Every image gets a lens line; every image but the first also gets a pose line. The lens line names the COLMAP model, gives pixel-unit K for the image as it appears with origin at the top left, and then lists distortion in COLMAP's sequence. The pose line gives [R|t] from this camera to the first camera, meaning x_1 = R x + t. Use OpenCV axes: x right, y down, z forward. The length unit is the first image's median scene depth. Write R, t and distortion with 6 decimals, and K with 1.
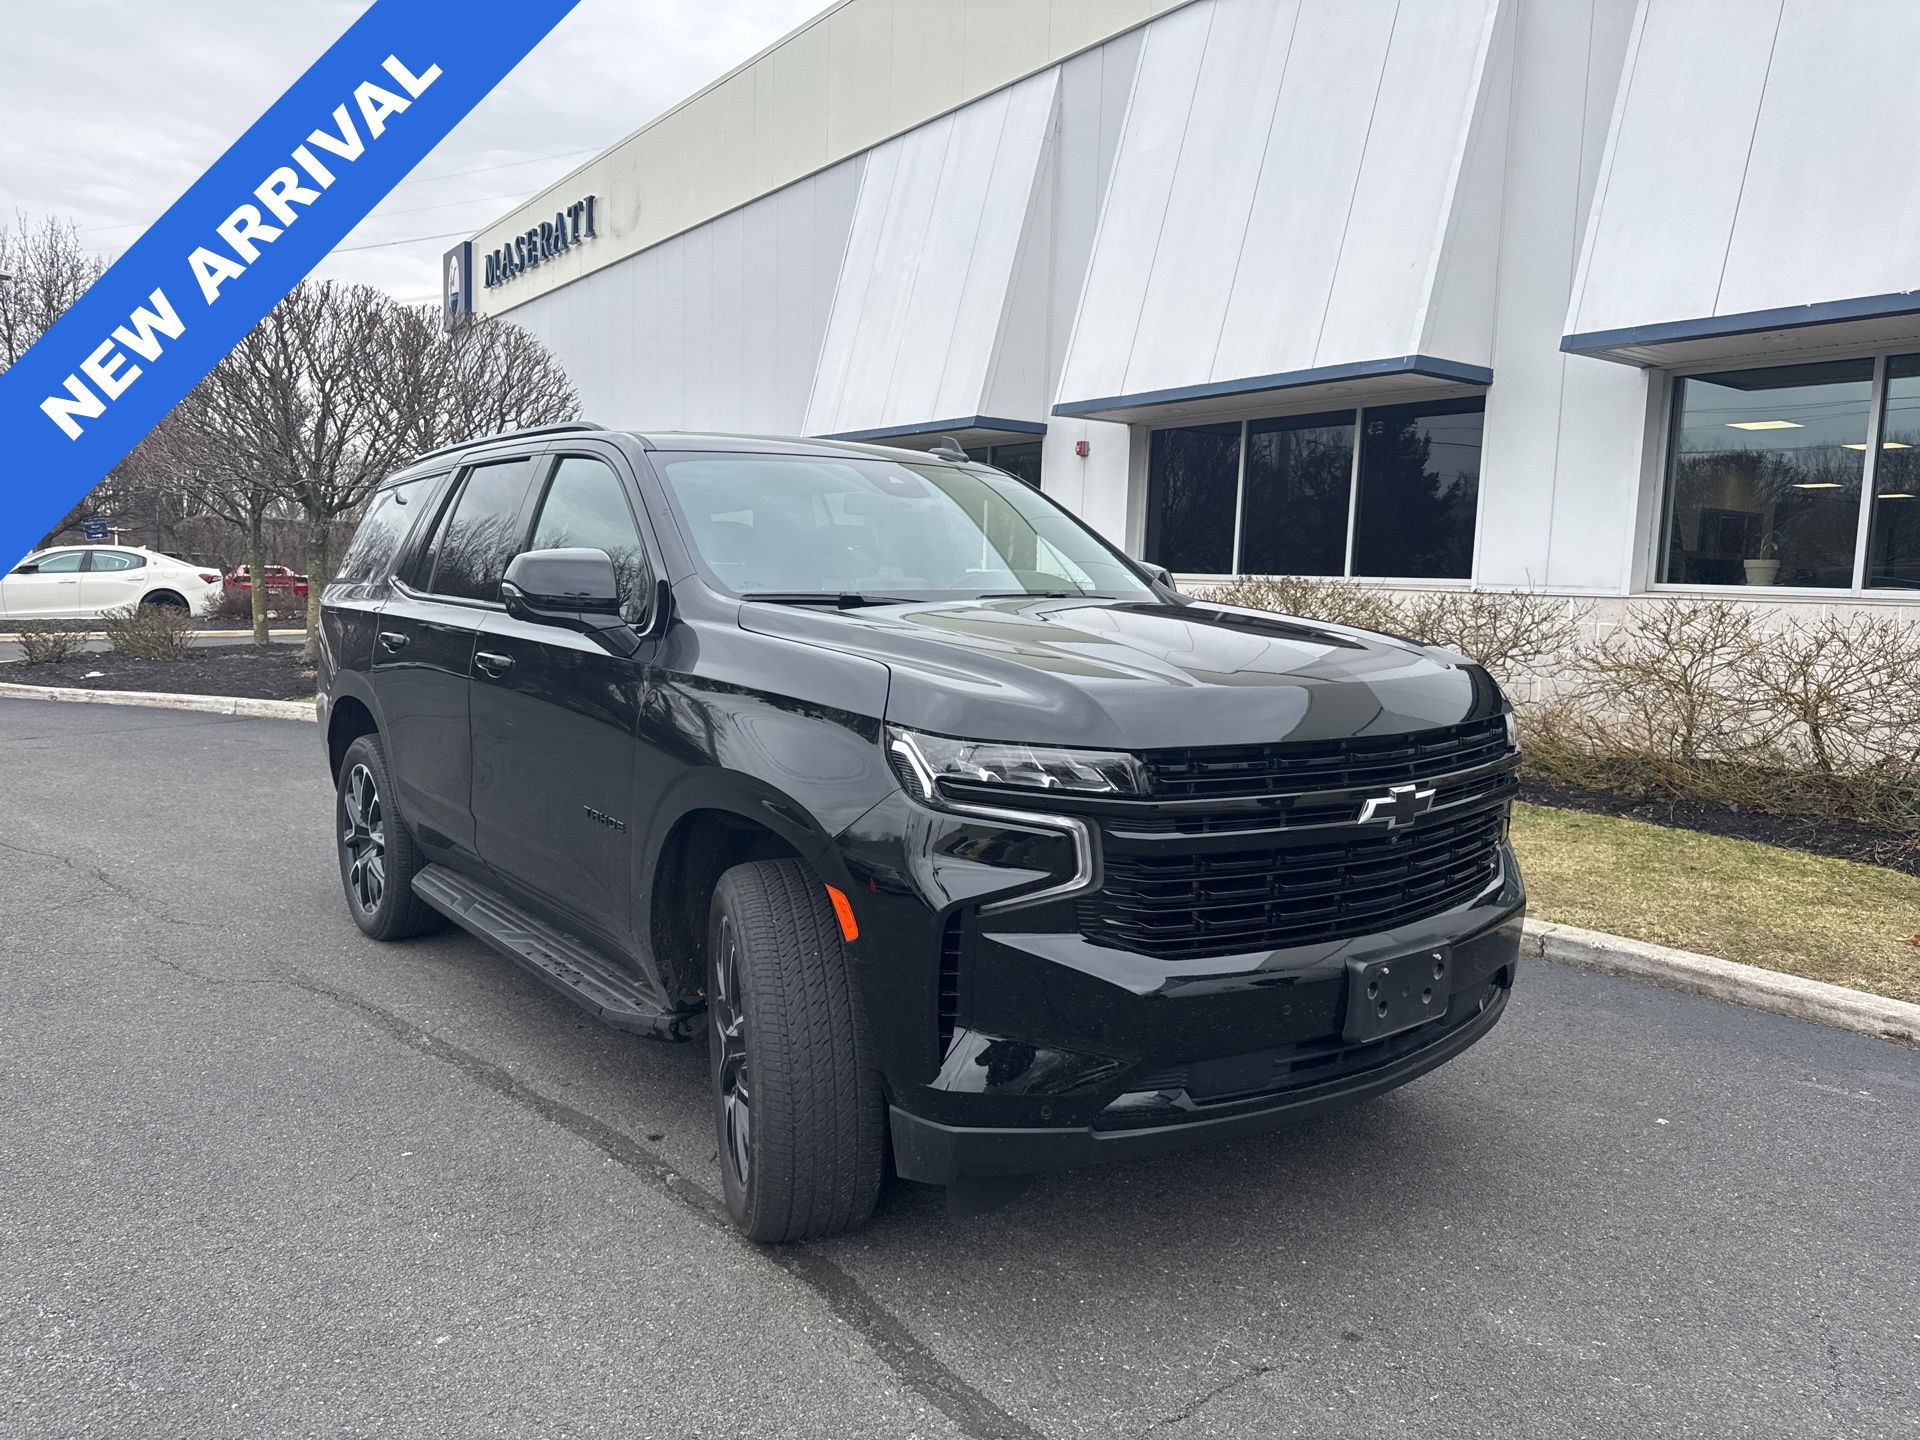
lens RADIAL K [[1325.7, 0, 969.0], [0, 1325.7, 713.1], [0, 0, 1]] dist [0.004646, -0.005418]
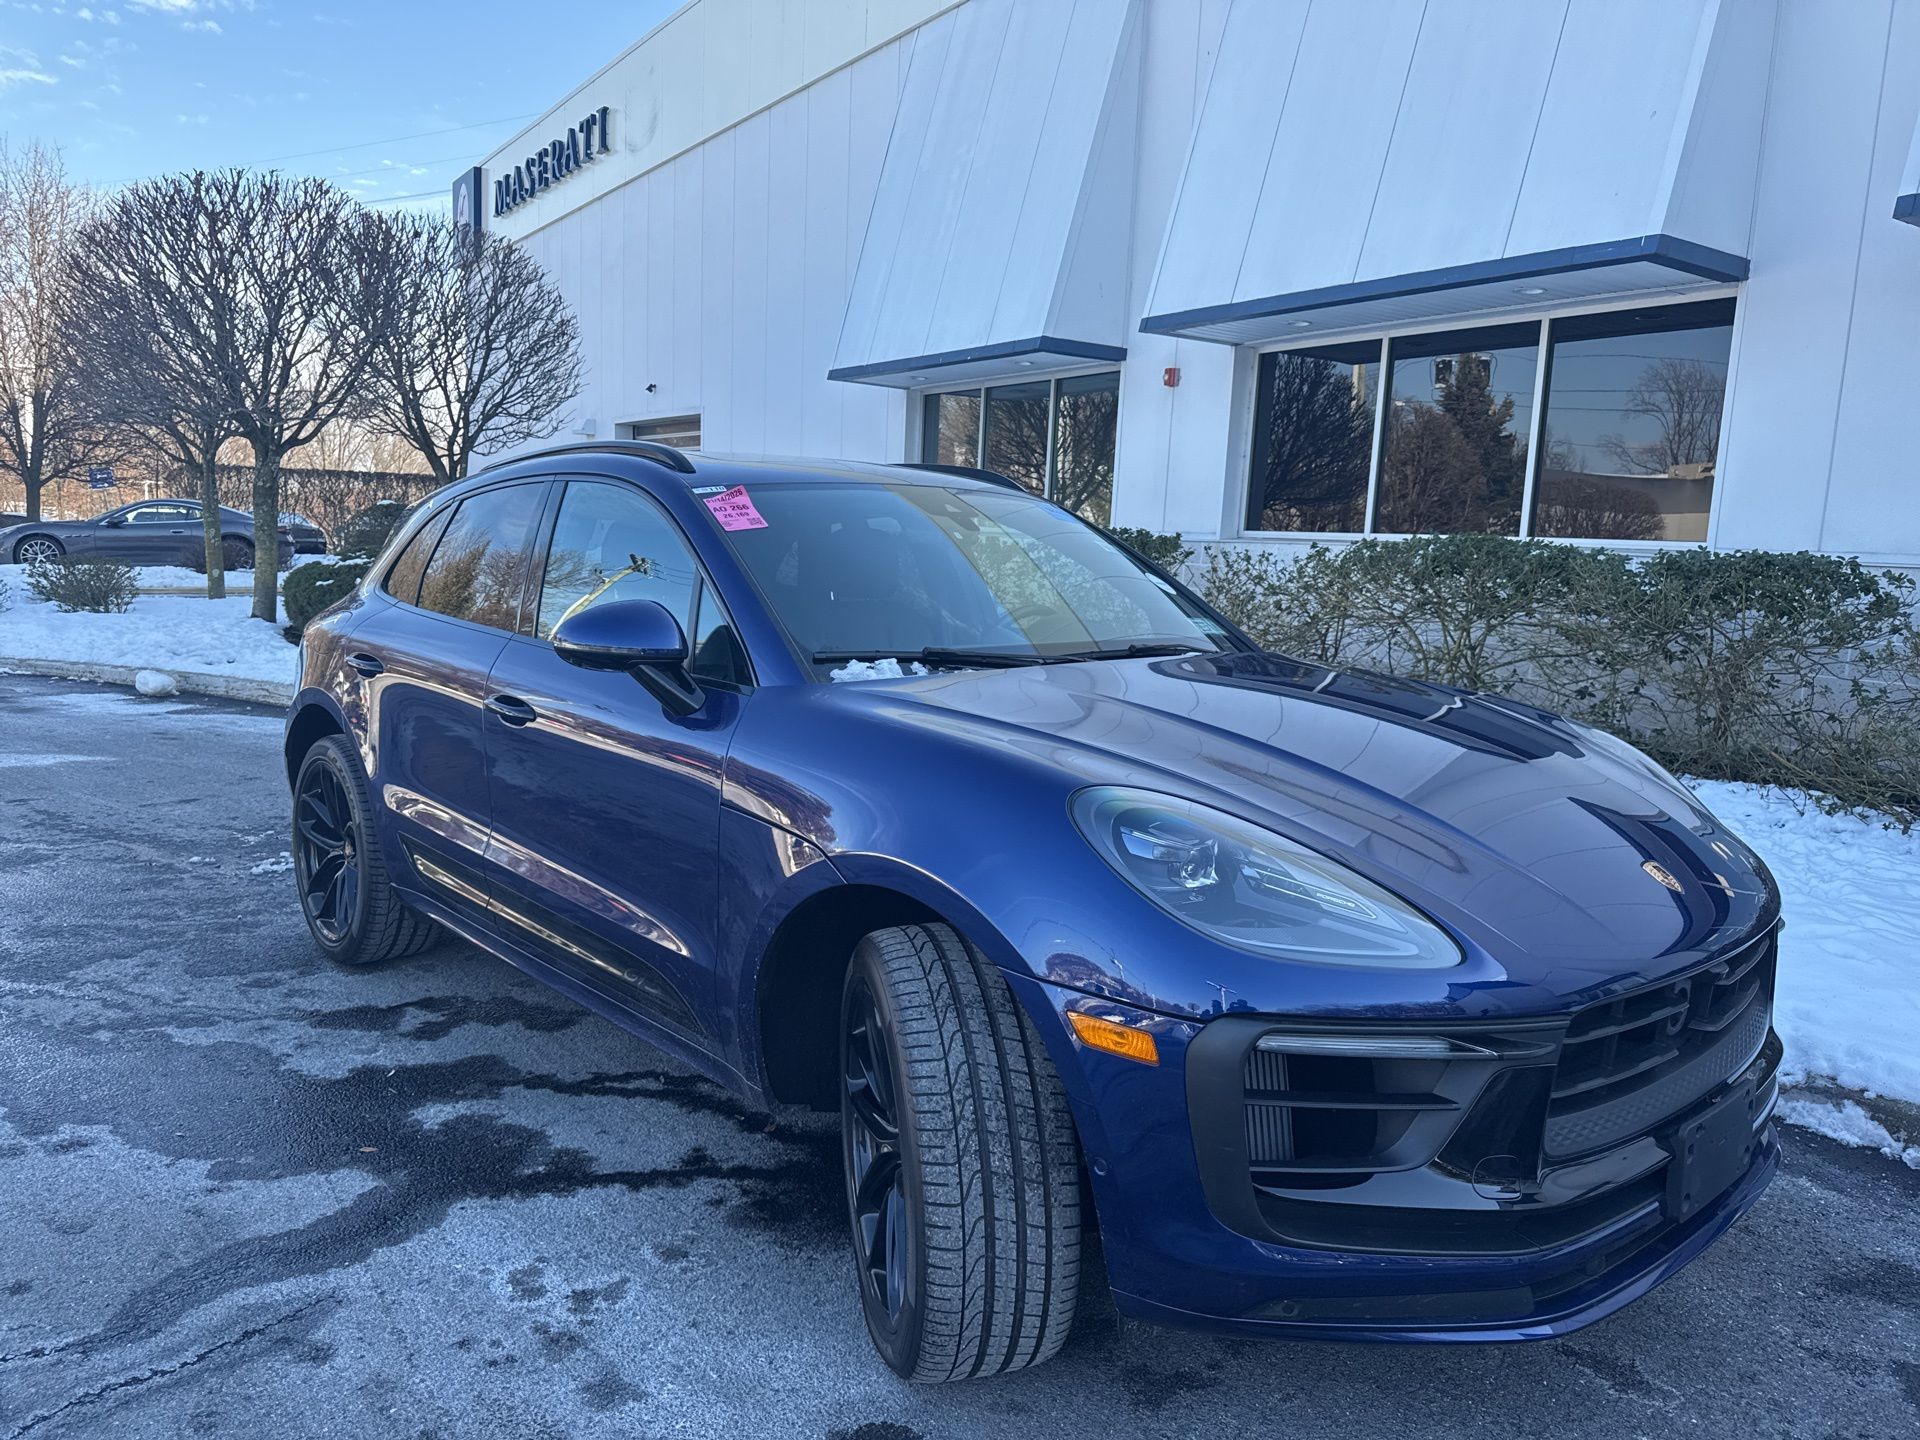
lens RADIAL K [[1328.8, 0, 956.6], [0, 1328.8, 724.1], [0, 0, 1]] dist [0.000712, -0.004511]
pose [[0.999293, 0.016228, -0.033928, -0.013576], [-0.015031, 0.999266, 0.035221, -0.010732], [0.034475, -0.034686, 0.998803, 0.141681]]
